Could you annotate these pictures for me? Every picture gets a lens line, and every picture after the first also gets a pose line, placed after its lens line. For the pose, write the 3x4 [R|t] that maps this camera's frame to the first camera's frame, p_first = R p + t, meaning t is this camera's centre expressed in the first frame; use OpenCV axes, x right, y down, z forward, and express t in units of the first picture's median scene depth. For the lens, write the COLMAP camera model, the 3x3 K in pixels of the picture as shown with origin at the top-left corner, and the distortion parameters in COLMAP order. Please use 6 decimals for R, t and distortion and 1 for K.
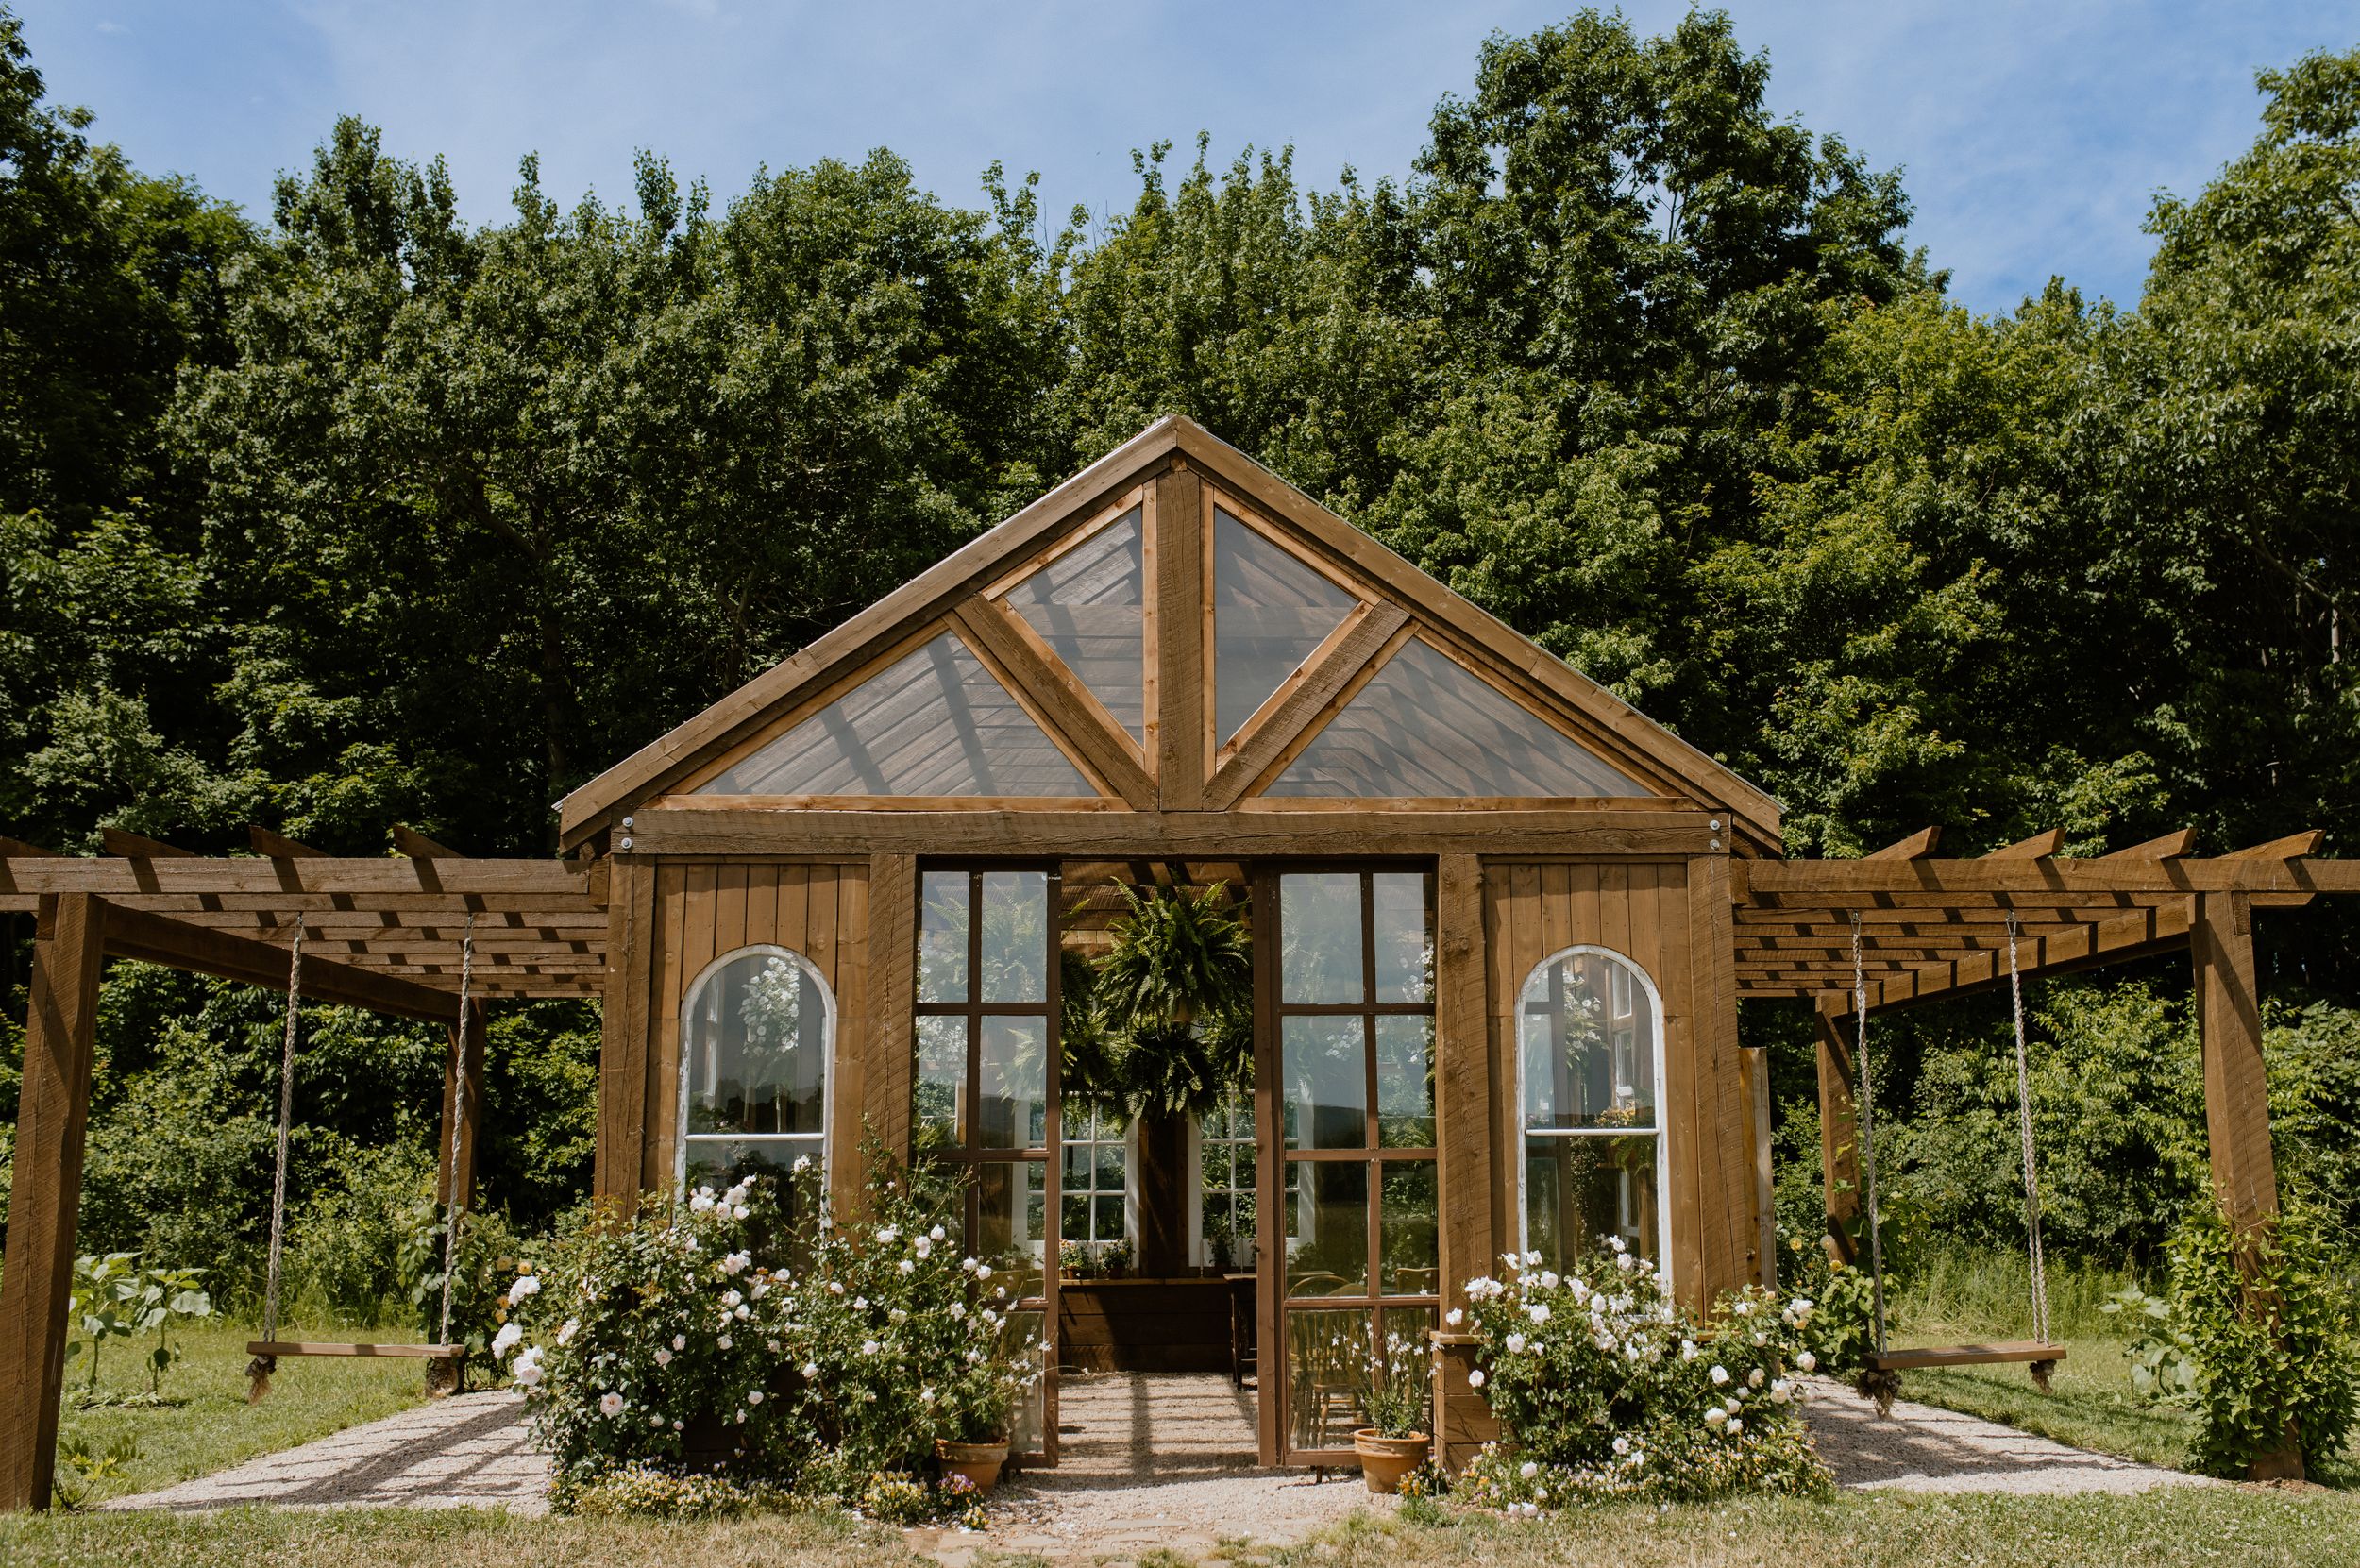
lens RADIAL K [[2419.6, 0, 1177.9], [0, 2419.6, 781.2], [0, 0, 1]] dist [-0.019358, 0.000000]
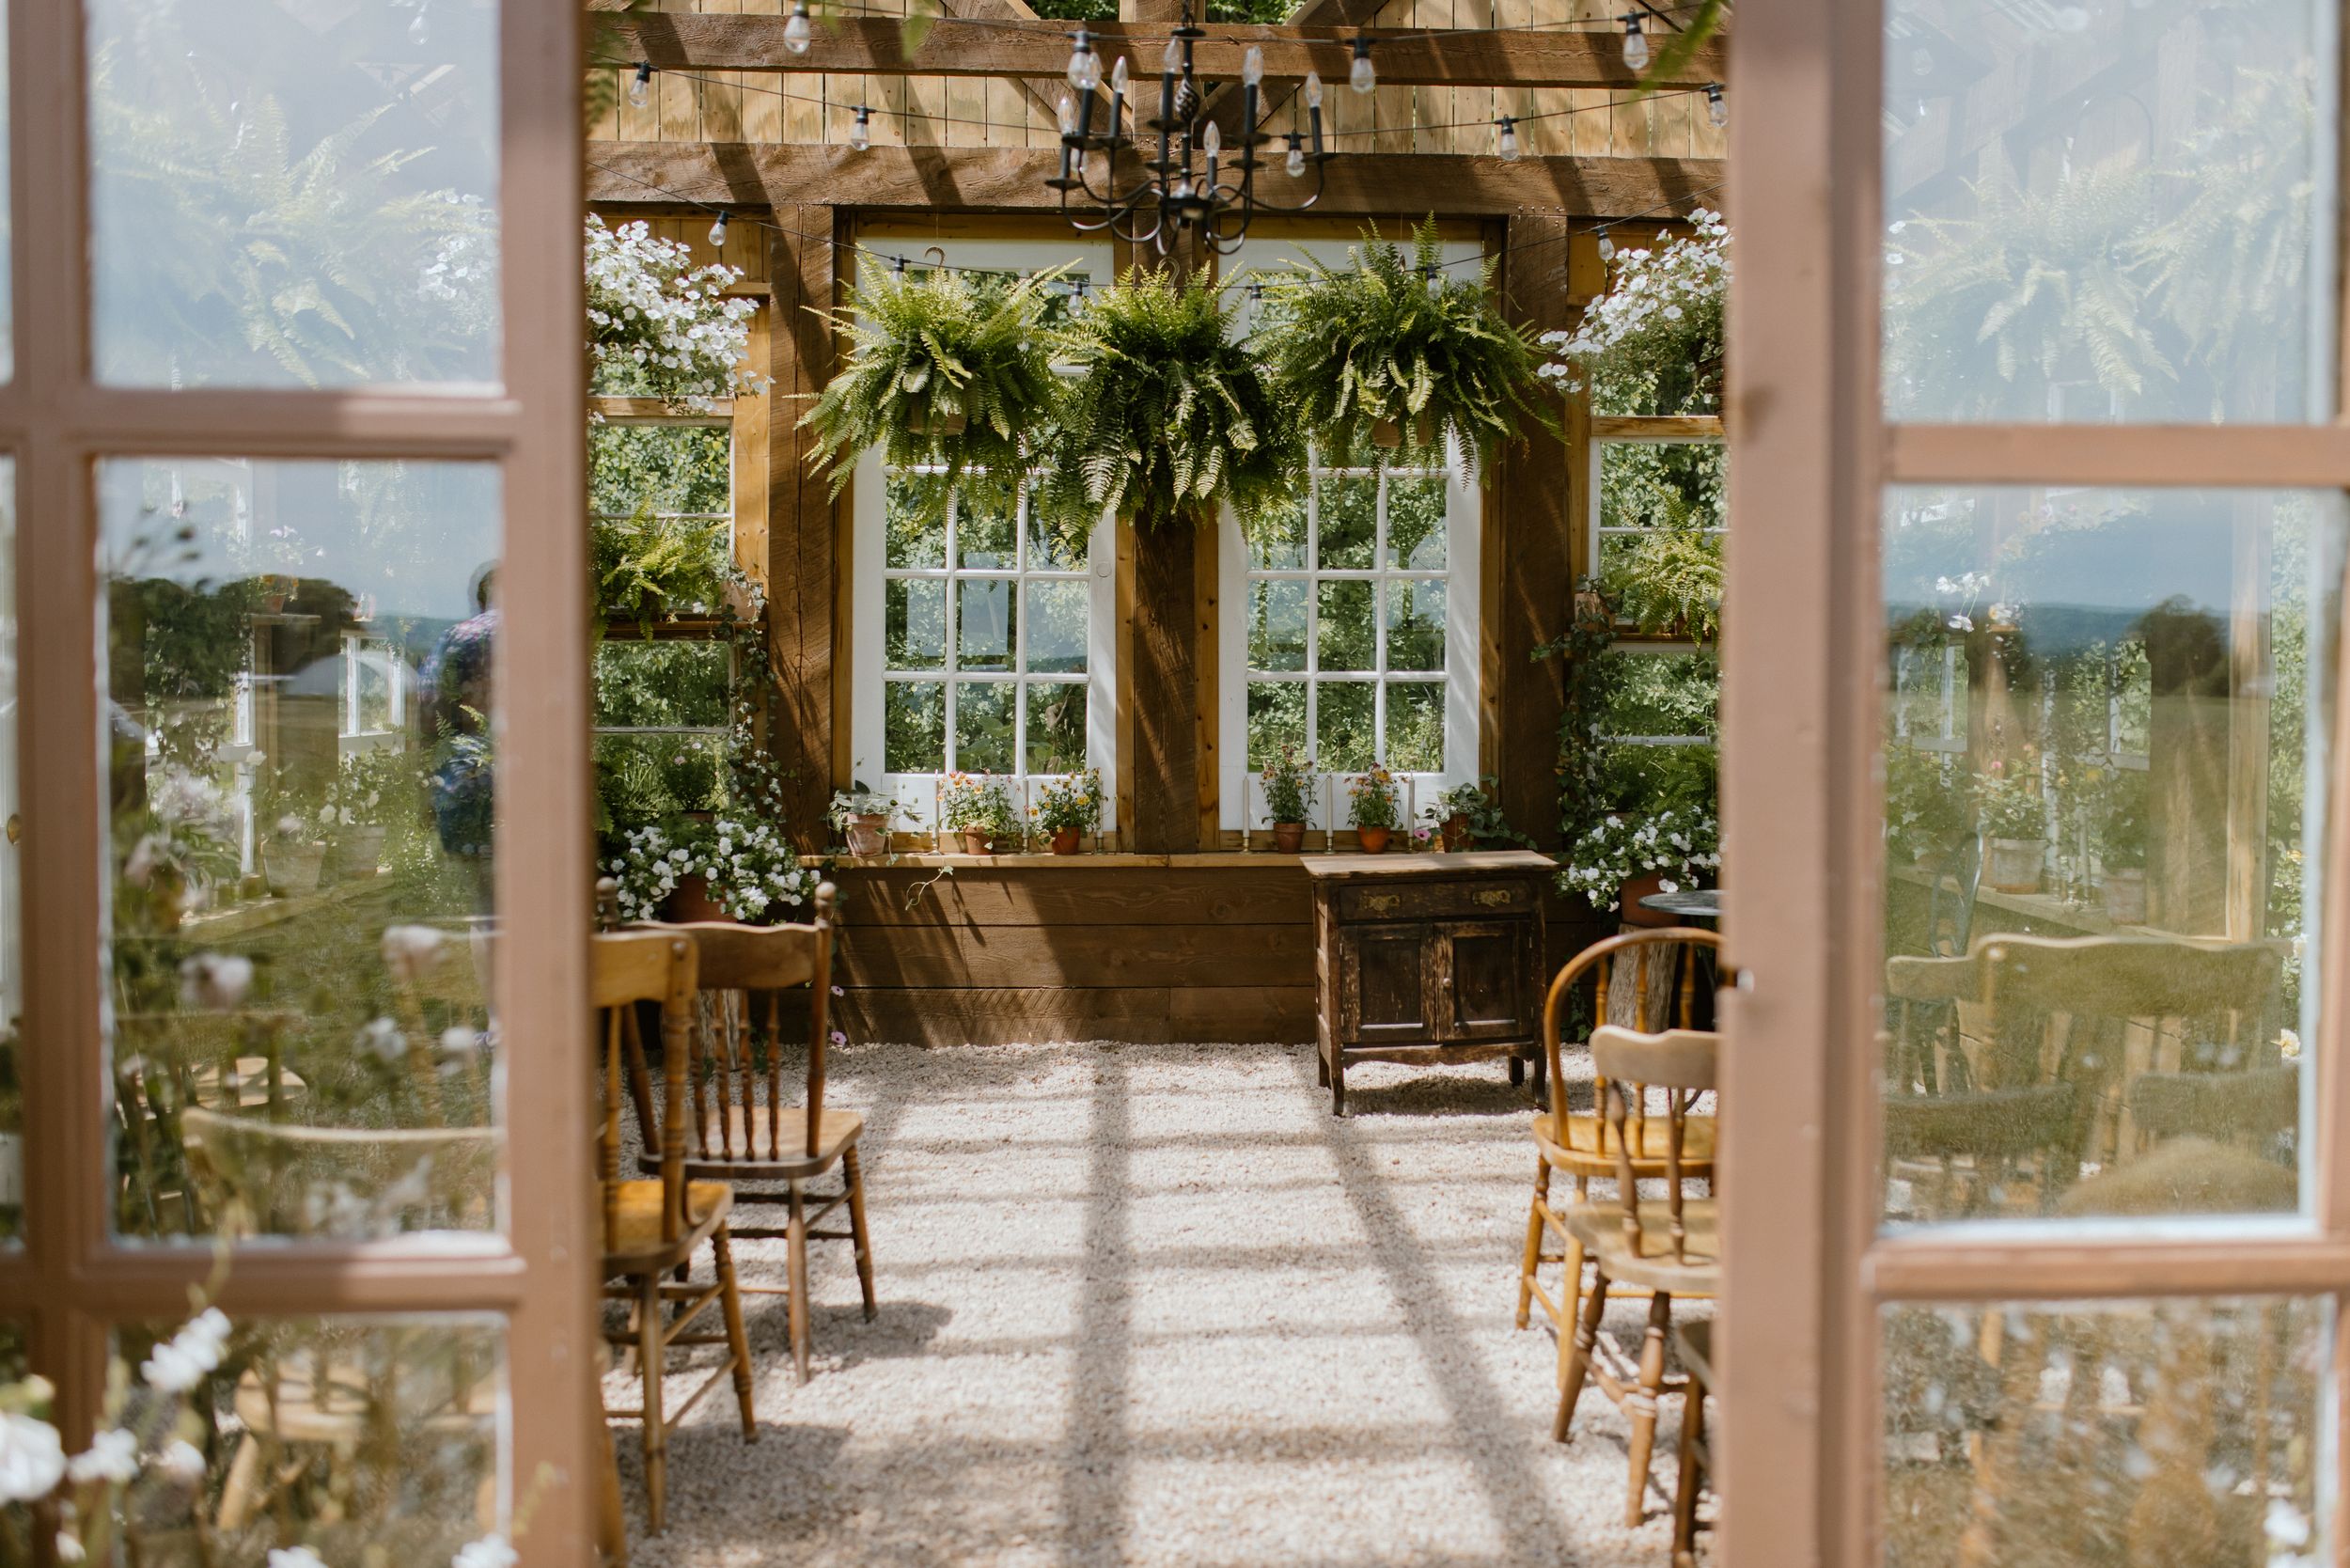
lens RADIAL K [[2409.4, 0, 1172.8], [0, 2409.4, 770.0], [0, 0, 1]] dist [-0.019358, 0.000000]
pose [[0.999852, 0.013361, -0.010834, 0.000319], [-0.010886, 0.979139, 0.202898, 0.092650], [0.013319, -0.202750, 0.979140, 0.537907]]
